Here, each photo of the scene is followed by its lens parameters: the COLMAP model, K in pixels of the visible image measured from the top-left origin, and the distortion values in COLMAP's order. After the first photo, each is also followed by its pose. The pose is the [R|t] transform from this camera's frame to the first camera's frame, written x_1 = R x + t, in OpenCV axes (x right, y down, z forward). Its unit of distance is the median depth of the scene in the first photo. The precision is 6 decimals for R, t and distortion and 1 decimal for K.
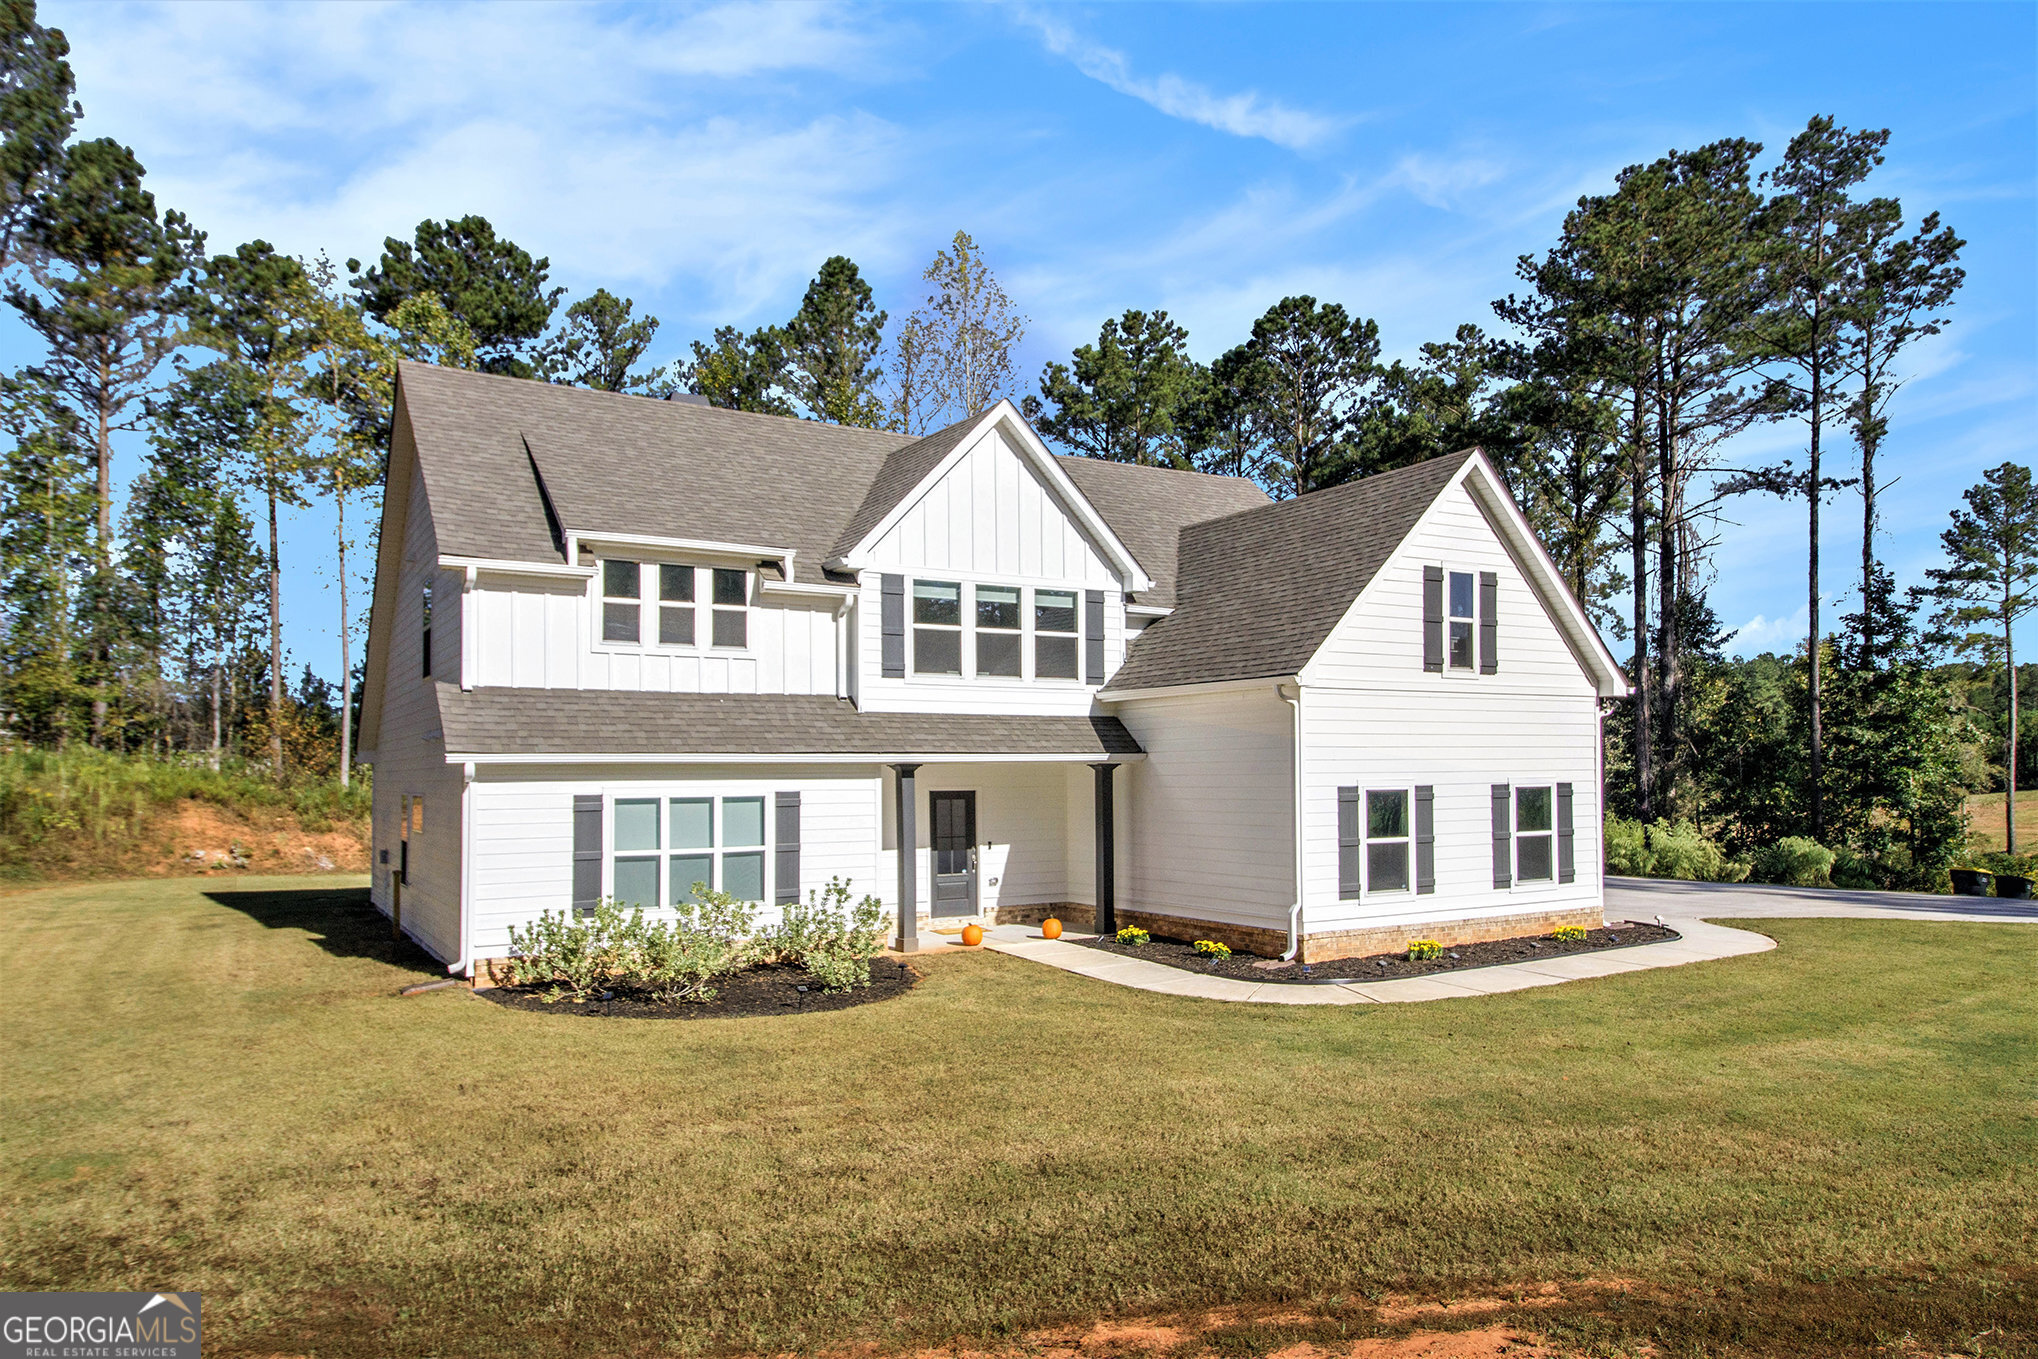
lens RADIAL K [[1265.9, 0, 1018.7], [0, 1265.9, 780.8], [0, 0, 1]] dist [0.004463, 0.000039]
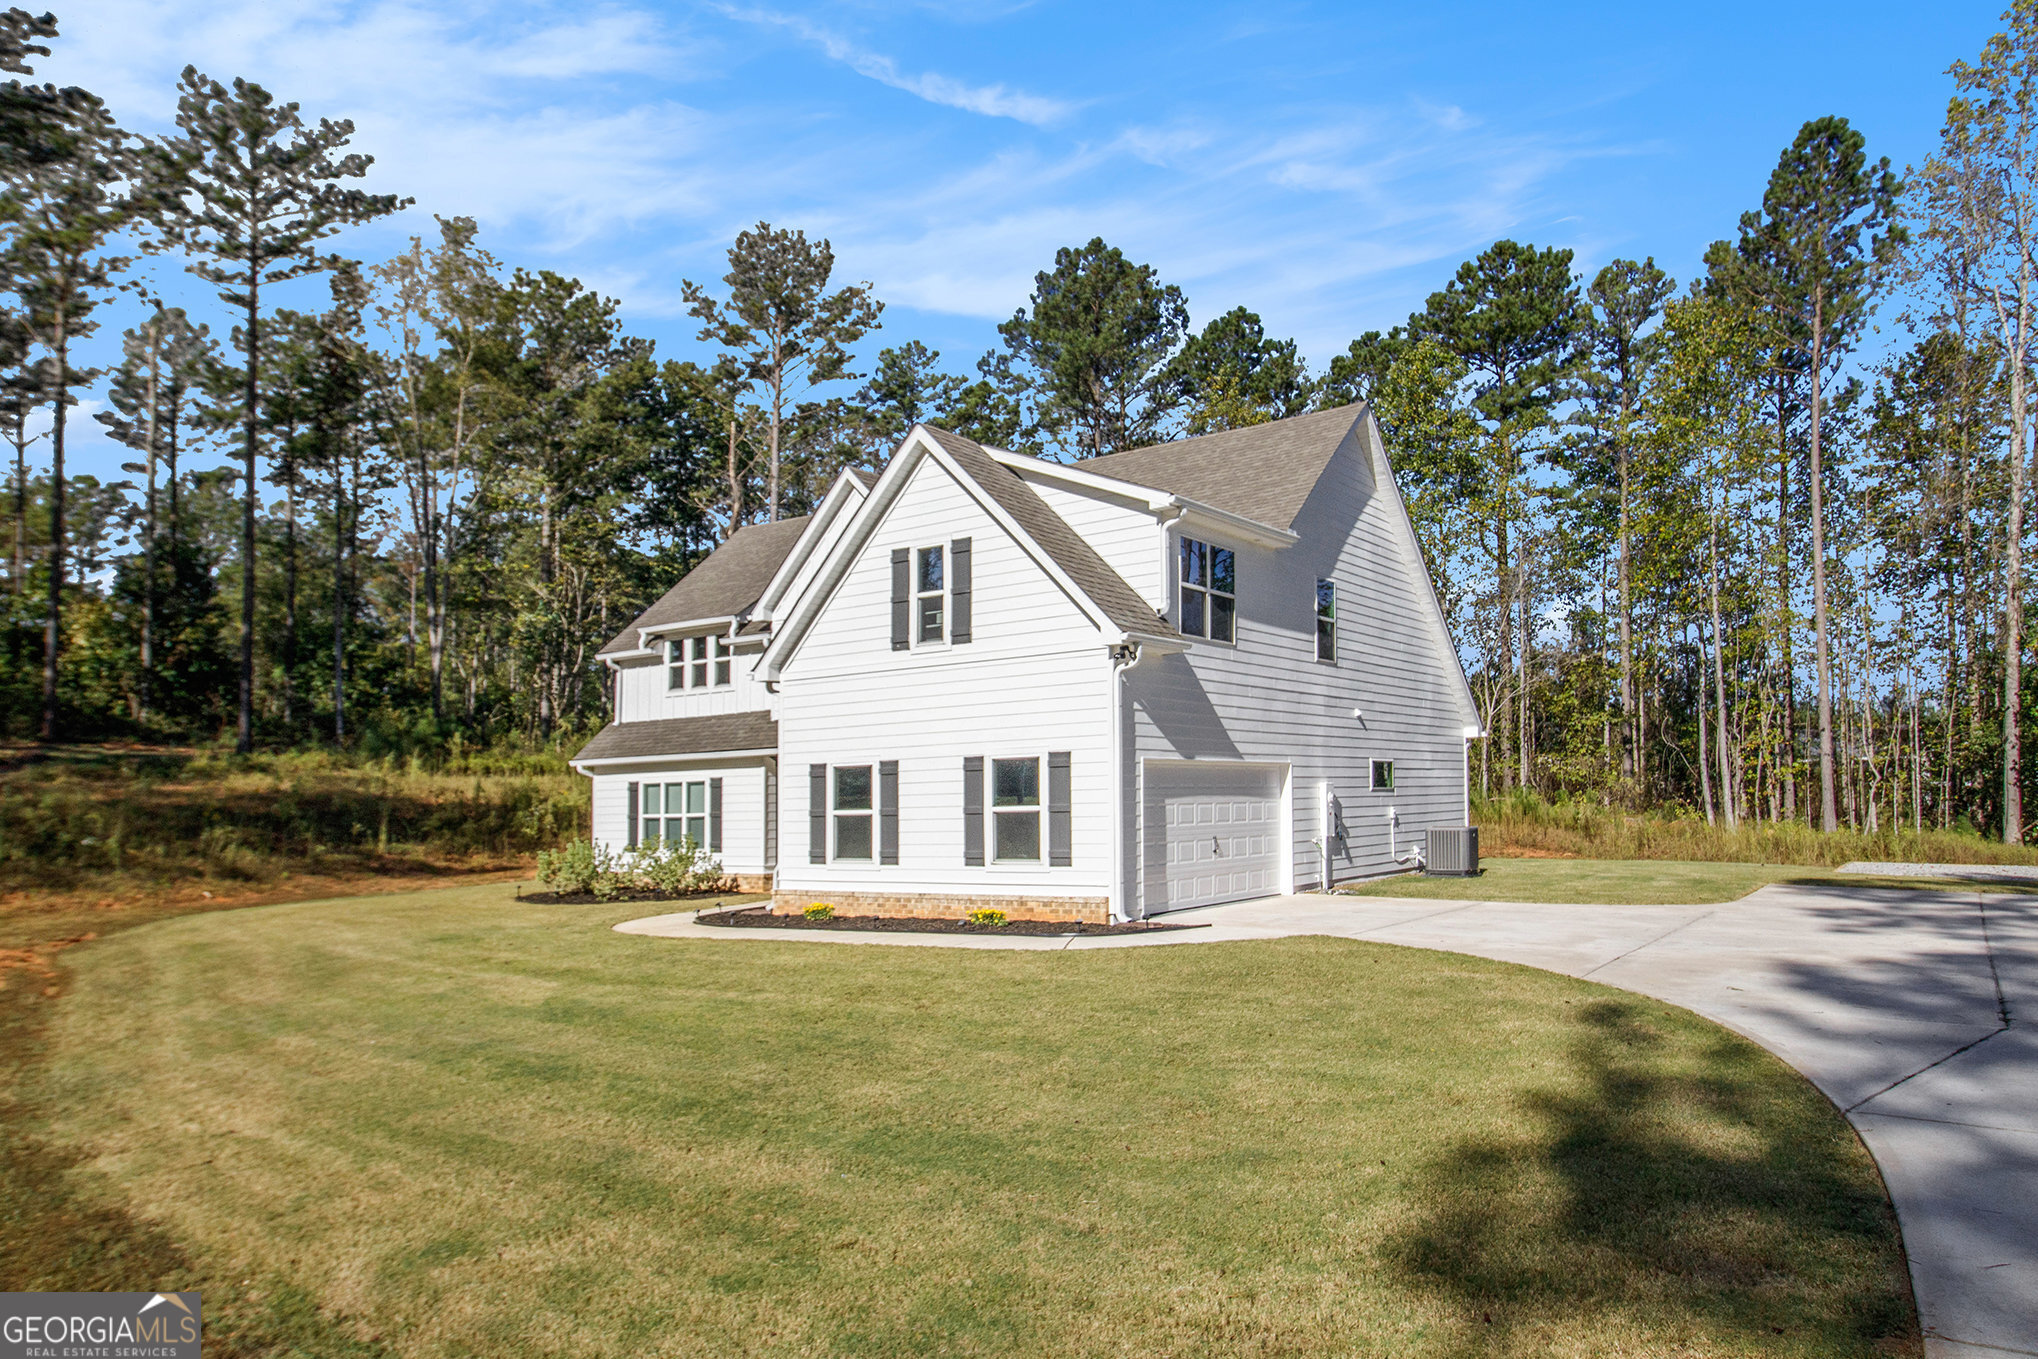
lens RADIAL K [[1275.0, 0, 993.0], [0, 1275.0, 794.7], [0, 0, 1]] dist [0.031246, 0.000773]
pose [[0.433658, -0.007801, -0.901044, 1.266694], [0.007143, 0.999961, -0.005219, 0.036779], [0.901049, -0.004173, 0.433697, 0.602876]]
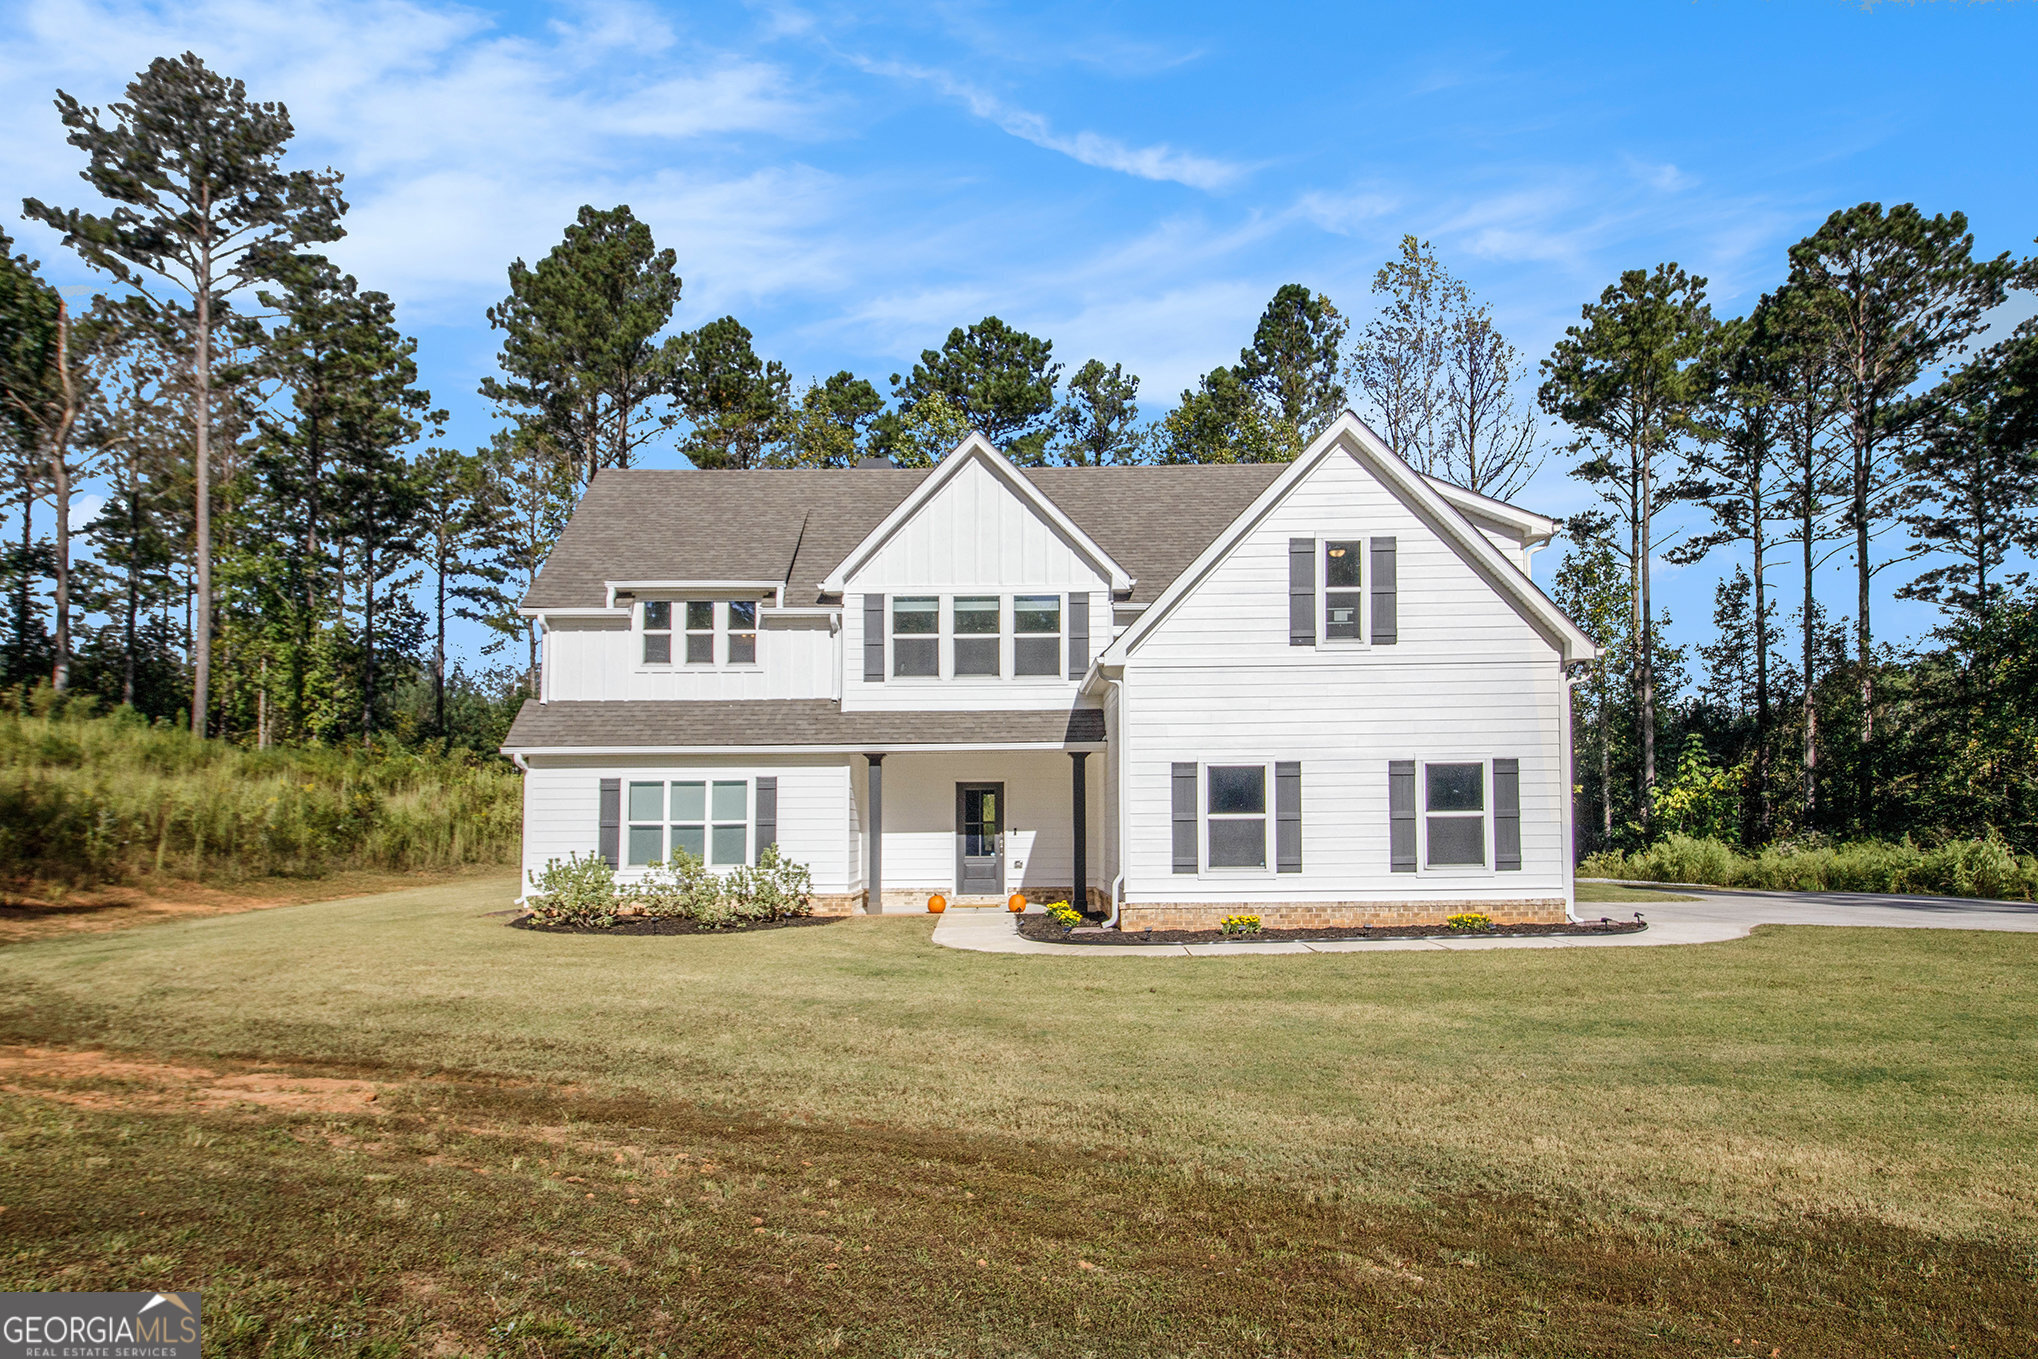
lens RADIAL K [[1275.0, 0, 993.0], [0, 1275.0, 794.7], [0, 0, 1]] dist [0.031246, 0.000773]
pose [[0.867561, -0.008194, -0.497264, 0.595265], [-0.001316, 0.999823, -0.018771, 0.046467], [0.497330, 0.016940, 0.867396, 0.029246]]
